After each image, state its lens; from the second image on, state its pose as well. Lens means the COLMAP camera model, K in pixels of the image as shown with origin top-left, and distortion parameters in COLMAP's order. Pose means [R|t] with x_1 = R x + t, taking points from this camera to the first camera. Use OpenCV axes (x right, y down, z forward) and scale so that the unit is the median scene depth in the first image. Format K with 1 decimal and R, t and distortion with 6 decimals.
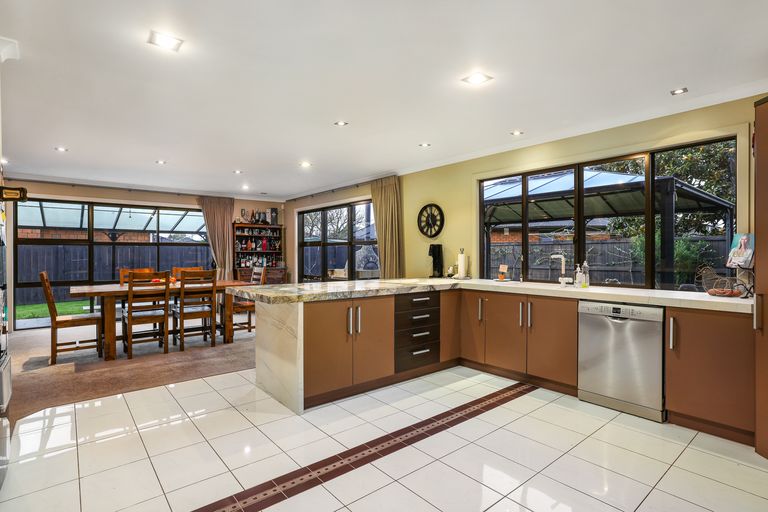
lens RADIAL K [[390.3, 0, 384.8], [0, 390.3, 256.0], [0, 0, 1]] dist [-0.012637, -0.000327]
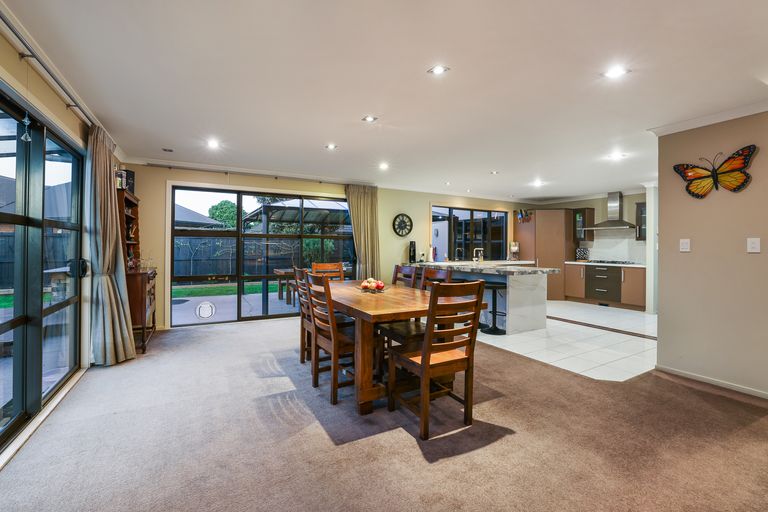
lens RADIAL K [[336.1, 0, 389.7], [0, 336.1, 246.7], [0, 0, 1]] dist [-0.018258, -0.000258]
pose [[0.183655, 0.003934, 0.982983, -1.149870], [0.004588, 0.999978, -0.004859, -0.003204], [-0.982980, 0.005402, 0.183633, 0.825383]]
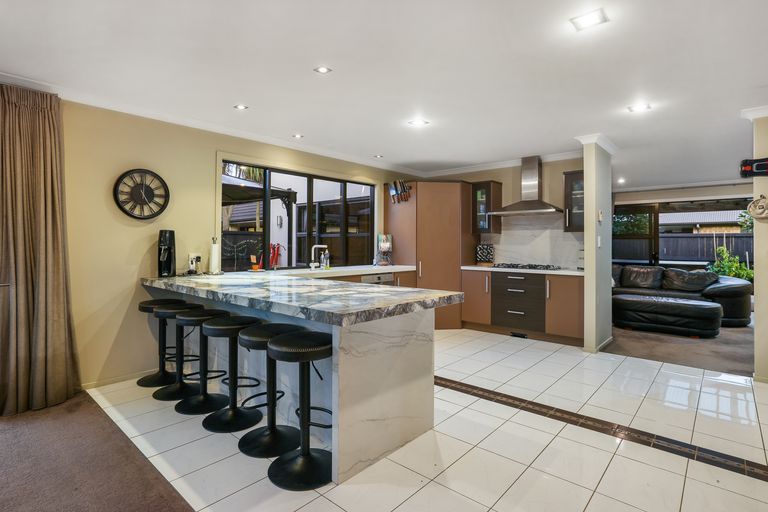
lens RADIAL K [[390.3, 0, 382.2], [0, 390.3, 248.9], [0, 0, 1]] dist [-0.012637, -0.000327]
pose [[-0.121044, -0.009781, 0.992599, -0.598977], [0.007283, 0.999916, 0.010741, -0.001446], [-0.992620, 0.008529, -0.120963, 0.681608]]
